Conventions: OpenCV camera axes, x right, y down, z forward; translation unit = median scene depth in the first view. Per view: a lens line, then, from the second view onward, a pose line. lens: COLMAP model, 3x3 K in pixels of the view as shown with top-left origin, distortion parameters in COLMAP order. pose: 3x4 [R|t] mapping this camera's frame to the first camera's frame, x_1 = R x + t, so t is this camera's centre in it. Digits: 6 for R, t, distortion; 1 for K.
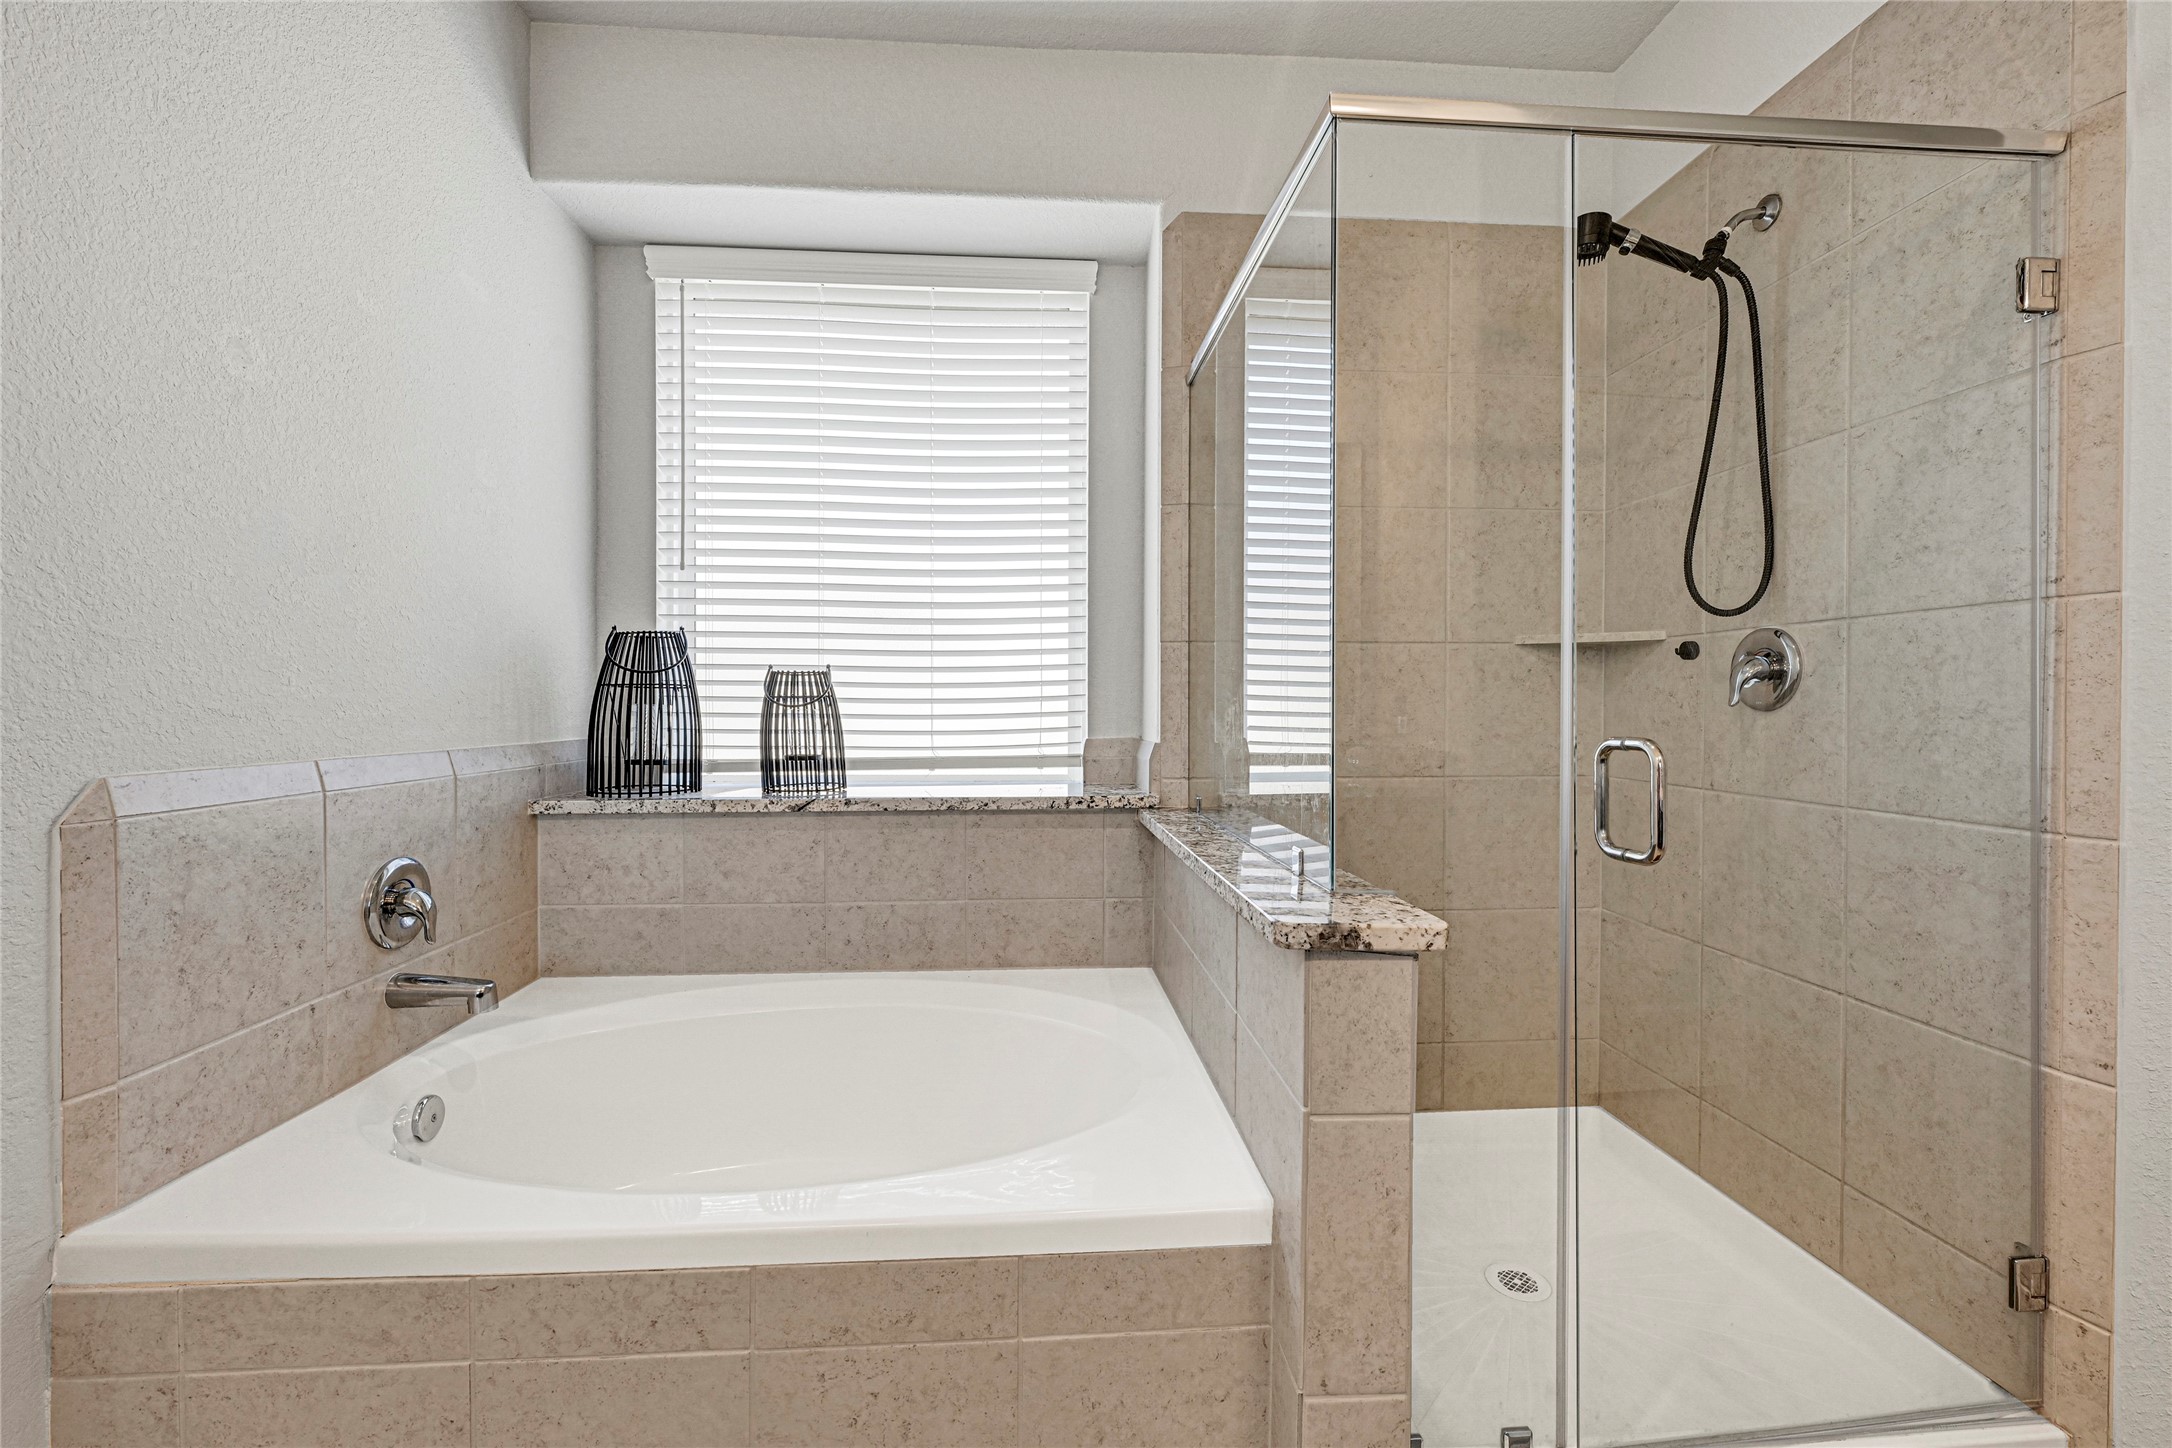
lens RADIAL K [[893.0, 0, 1088.0], [0, 893.0, 712.0], [0, 0, 1]] dist [0.000431, -0.000059]
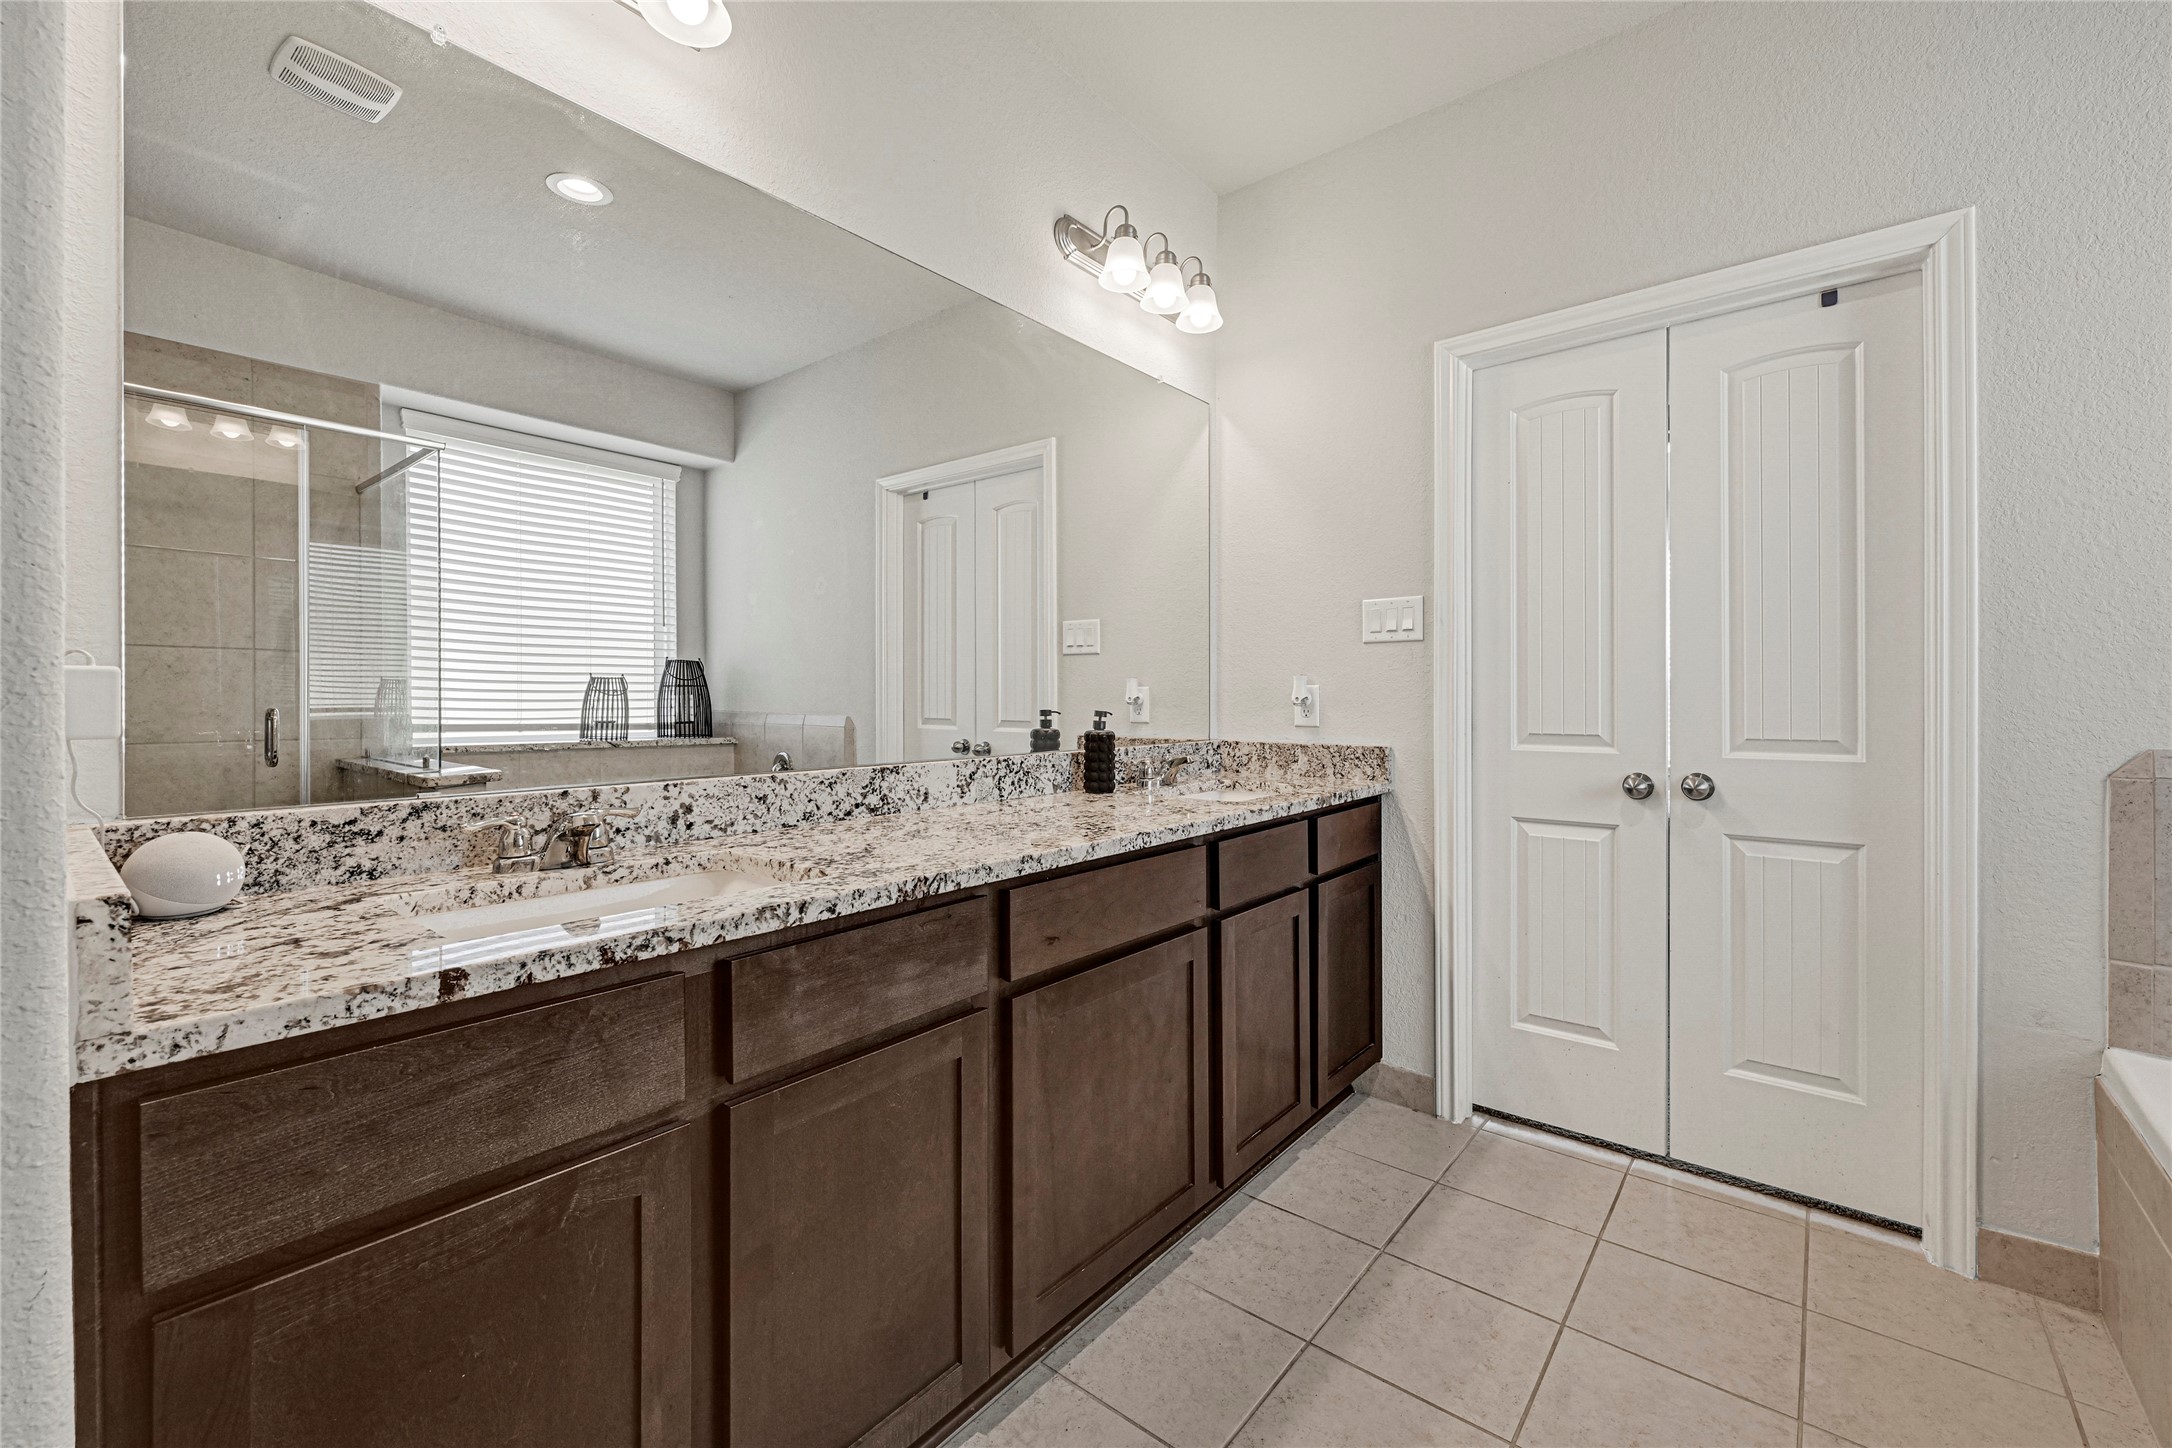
lens RADIAL K [[893.0, 0, 1088.0], [0, 893.0, 712.0], [0, 0, 1]] dist [0.000431, -0.000059]
pose [[-0.695064, 0.006551, -0.718918, 1.147134], [-0.008441, 0.999815, 0.017271, 0.003449], [0.718899, 0.018072, -0.694880, 0.795348]]
